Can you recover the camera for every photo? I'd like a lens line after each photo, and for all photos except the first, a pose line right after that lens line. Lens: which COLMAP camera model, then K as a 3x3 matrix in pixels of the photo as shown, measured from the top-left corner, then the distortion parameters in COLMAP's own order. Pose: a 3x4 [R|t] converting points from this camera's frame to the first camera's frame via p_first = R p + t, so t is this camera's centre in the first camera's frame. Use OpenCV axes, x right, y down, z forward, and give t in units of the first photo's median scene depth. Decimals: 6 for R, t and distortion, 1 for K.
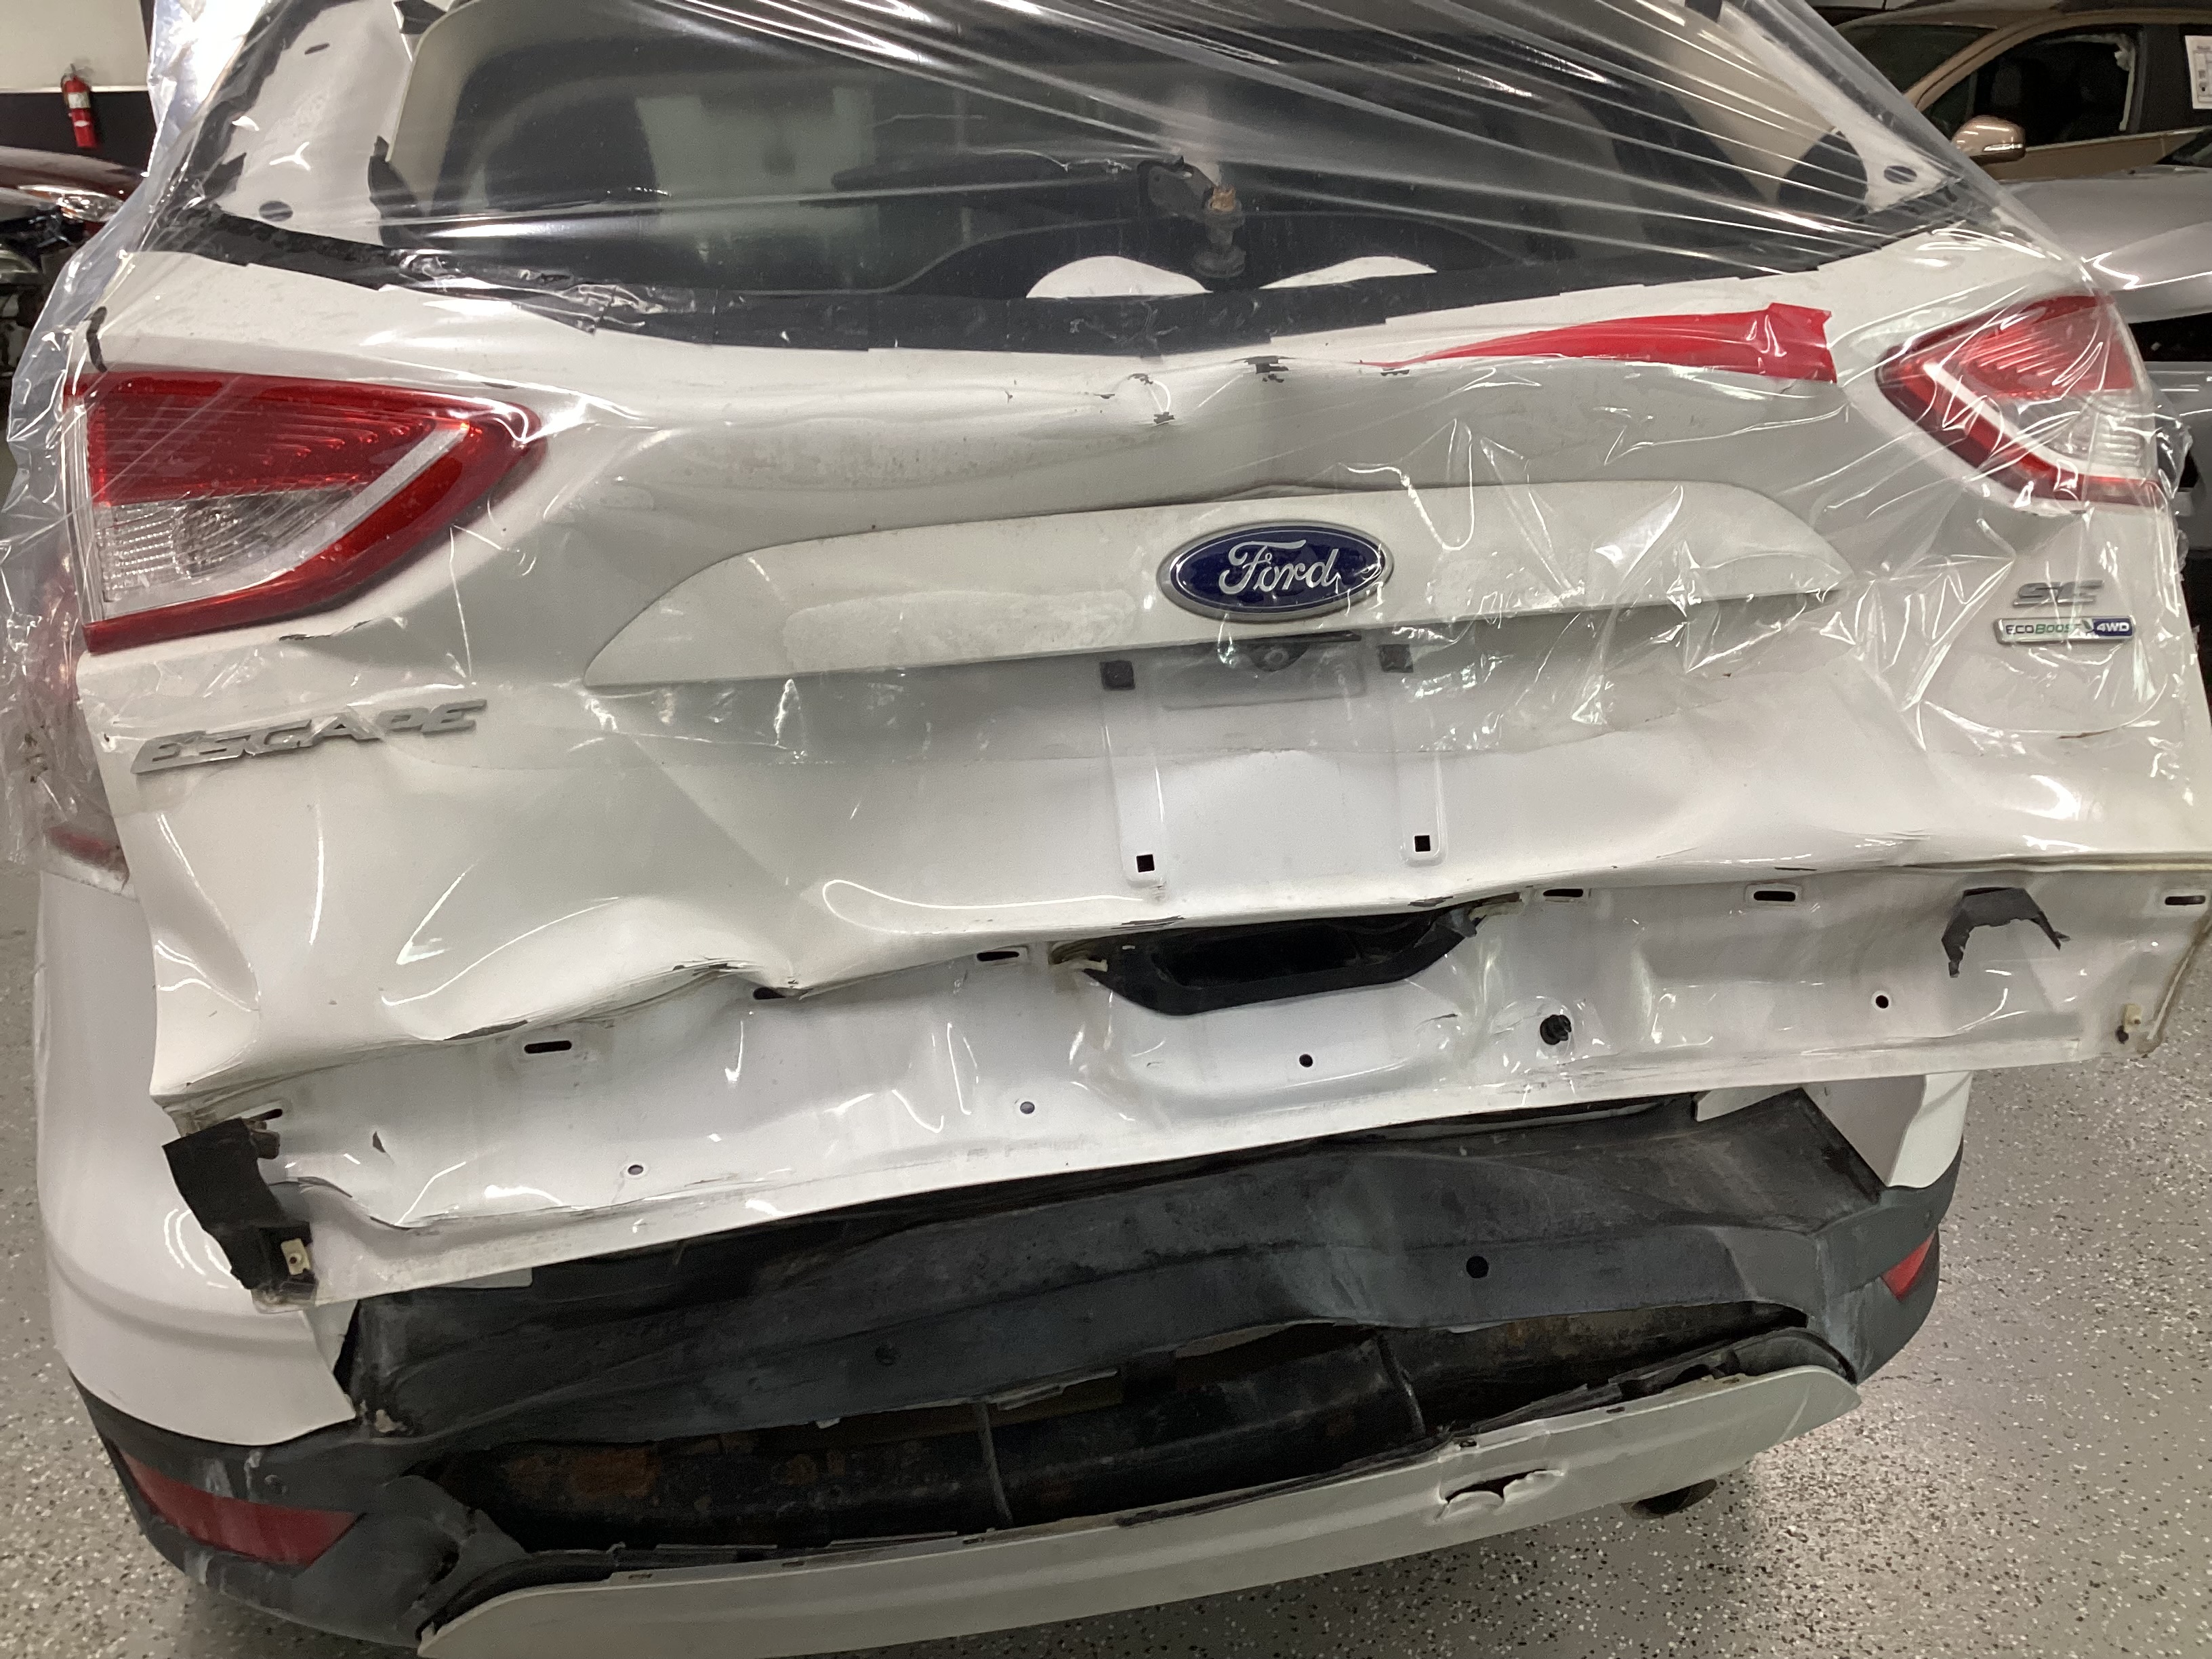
lens RADIAL K [[1995.2, 0, 1106.0], [0, 1995.2, 829.5], [0, 0, 1]] dist [0.114970, -0.240869]
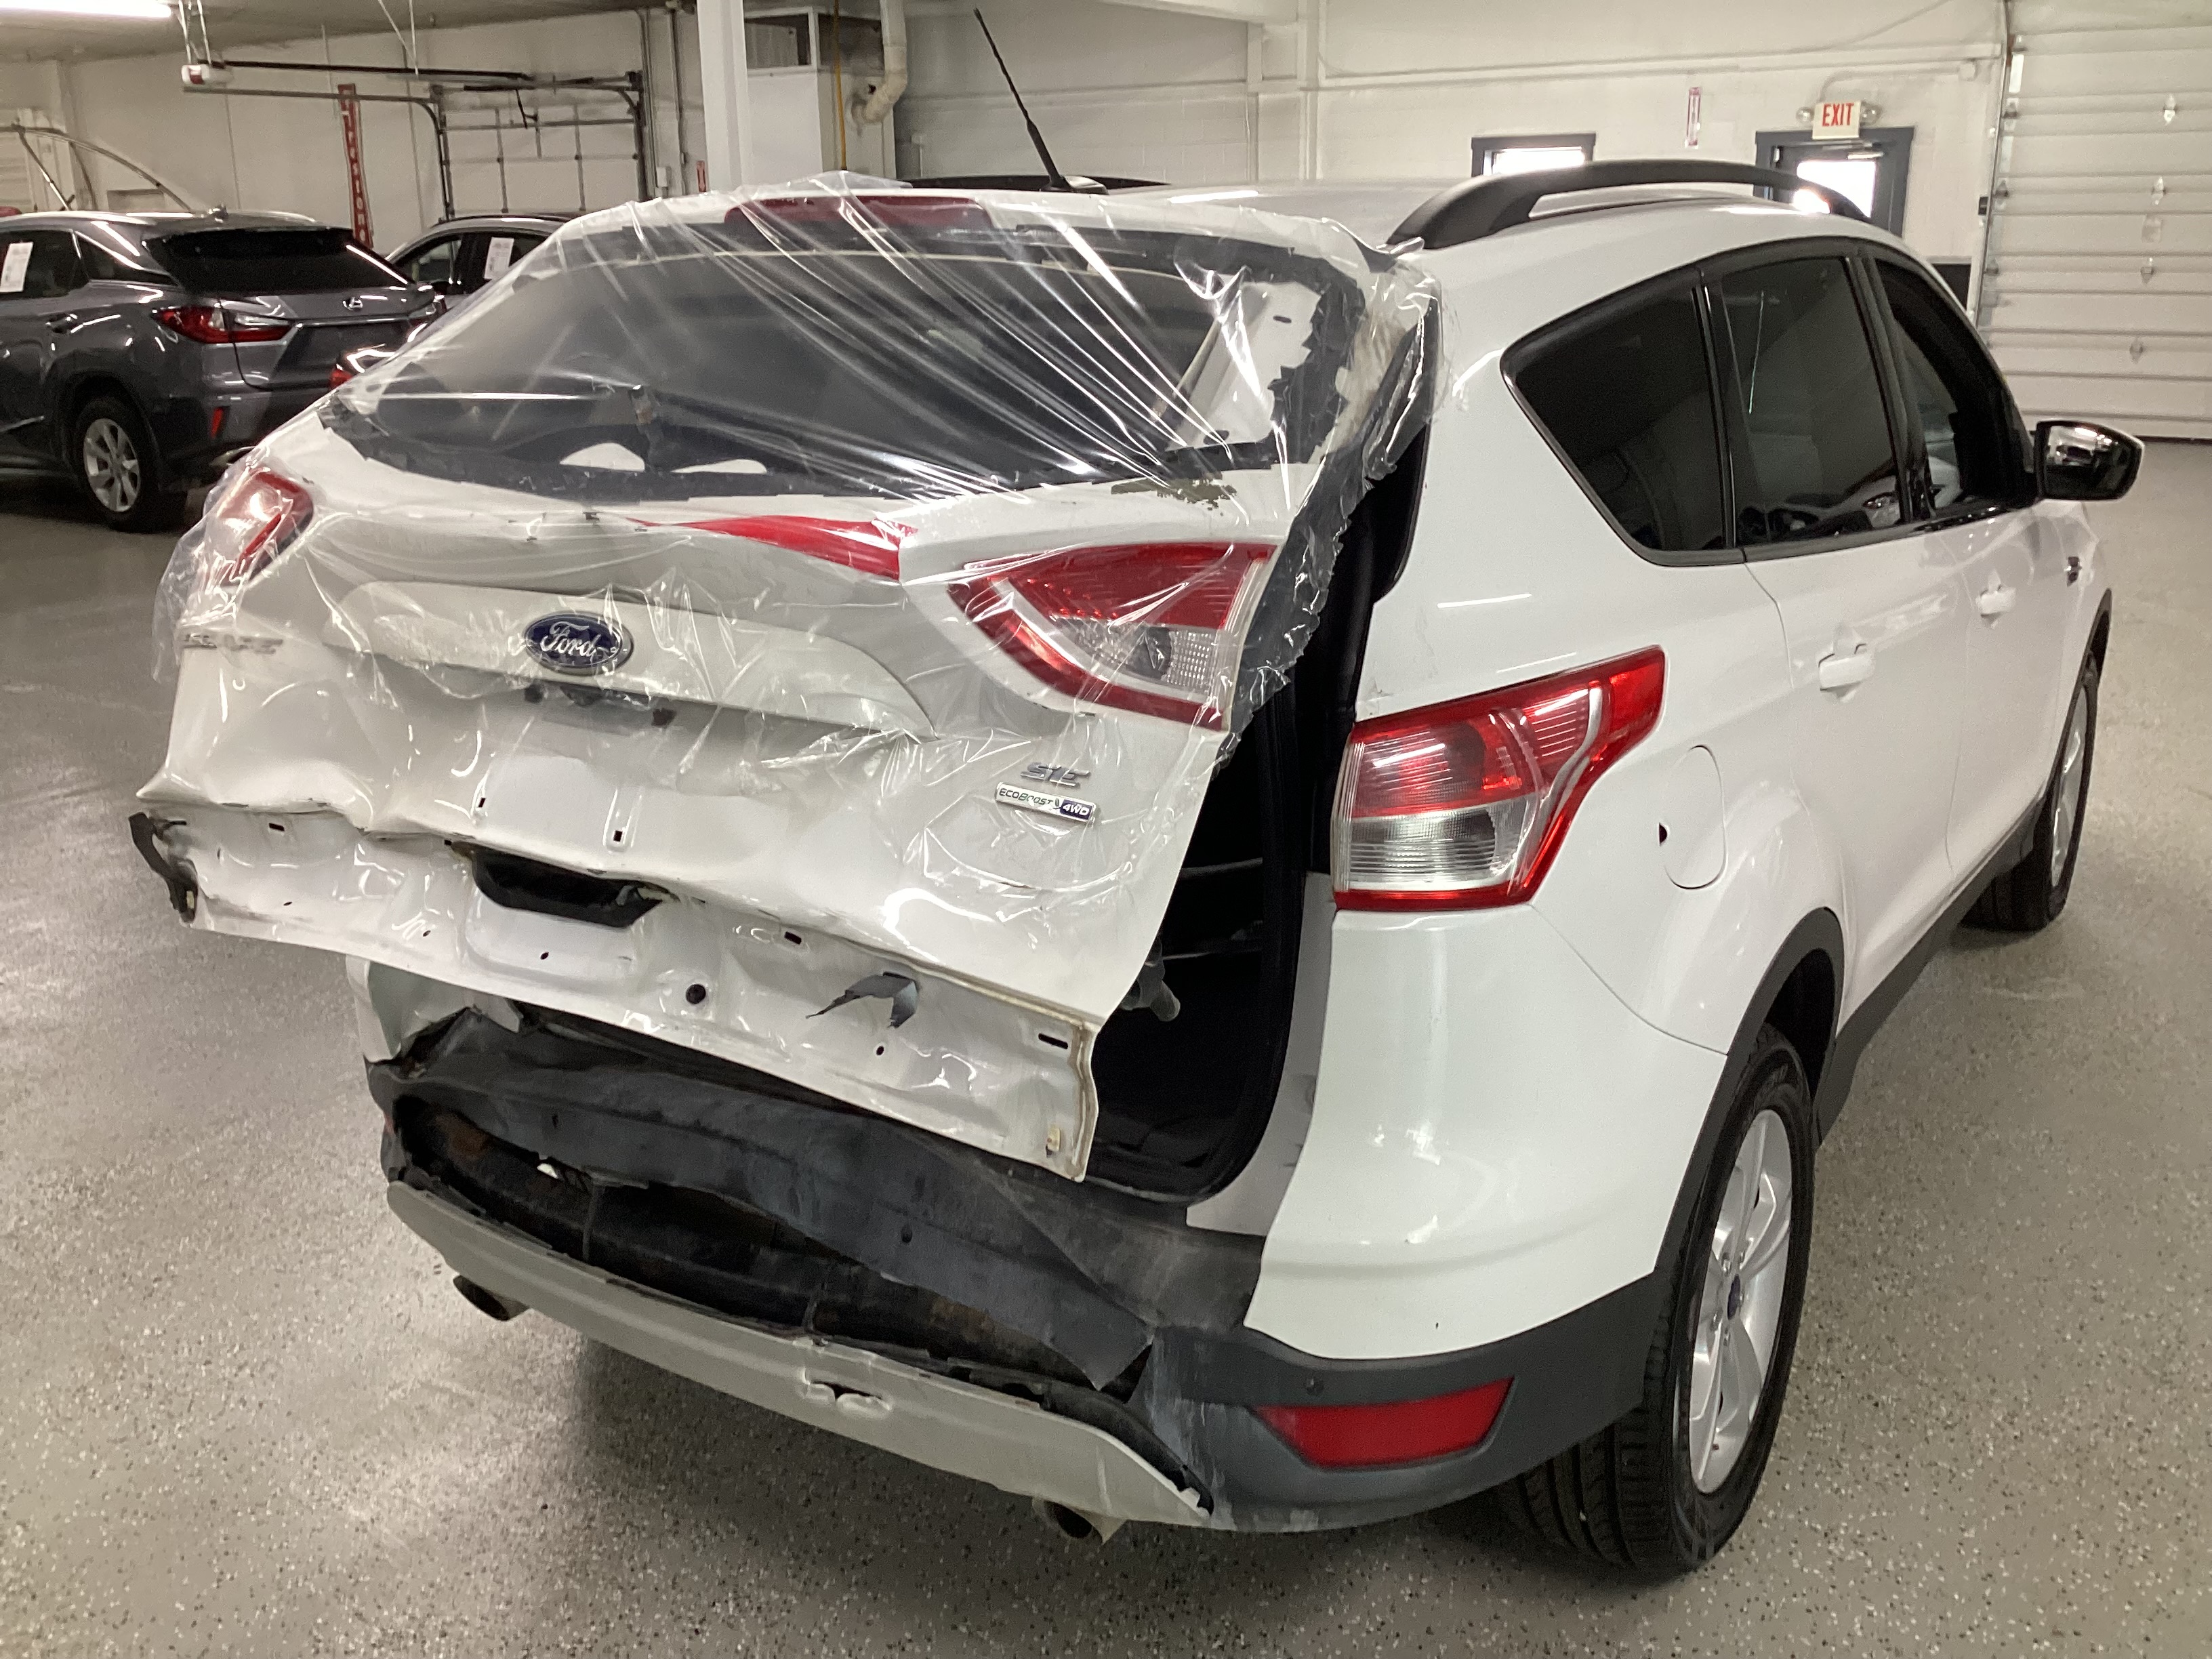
lens RADIAL K [[1995.2, 0, 1106.0], [0, 1995.2, 829.5], [0, 0, 1]] dist [0.114970, -0.240869]
pose [[0.687648, 0.210085, -0.694986, 1.423327], [-0.259570, 0.965093, 0.034906, -0.142475], [0.678059, 0.156394, 0.718176, 0.156754]]
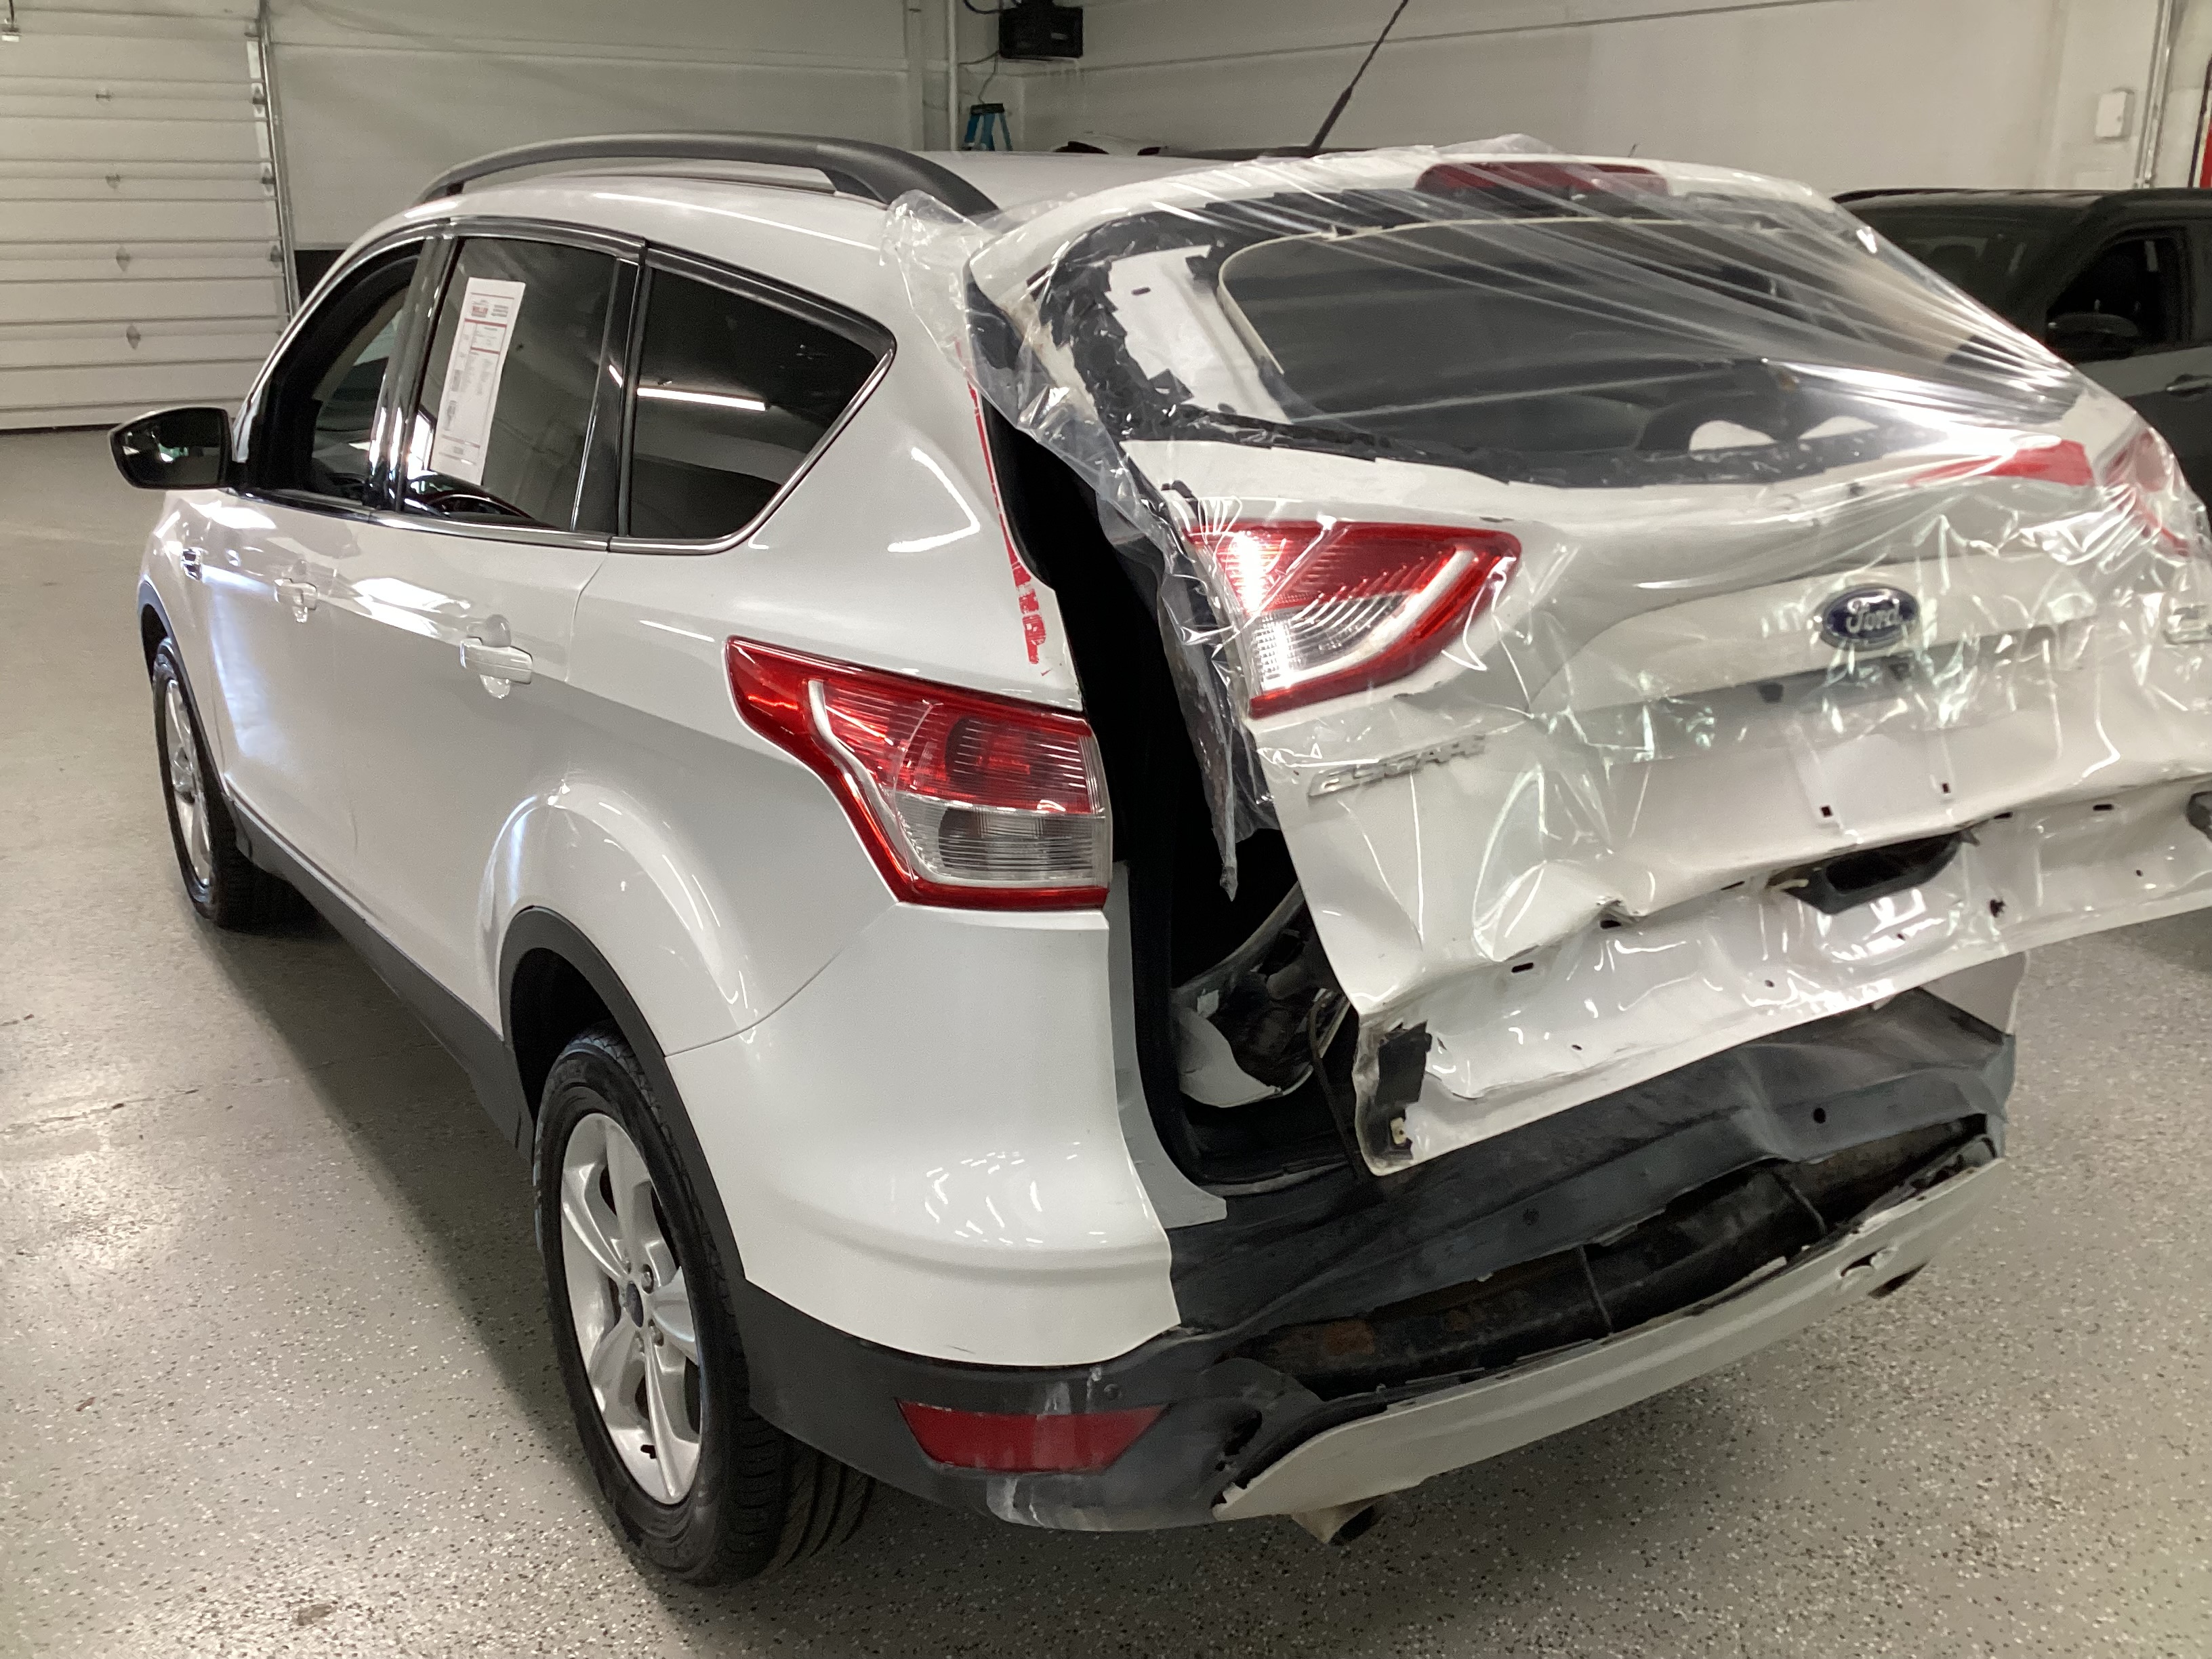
lens RADIAL K [[1995.2, 0, 1106.0], [0, 1995.2, 829.5], [0, 0, 1]] dist [0.114970, -0.240869]
pose [[0.943923, -0.090036, 0.317651, -0.923978], [0.112371, 0.992270, -0.052668, 0.046645], [-0.310454, 0.085409, 0.946744, -0.263306]]
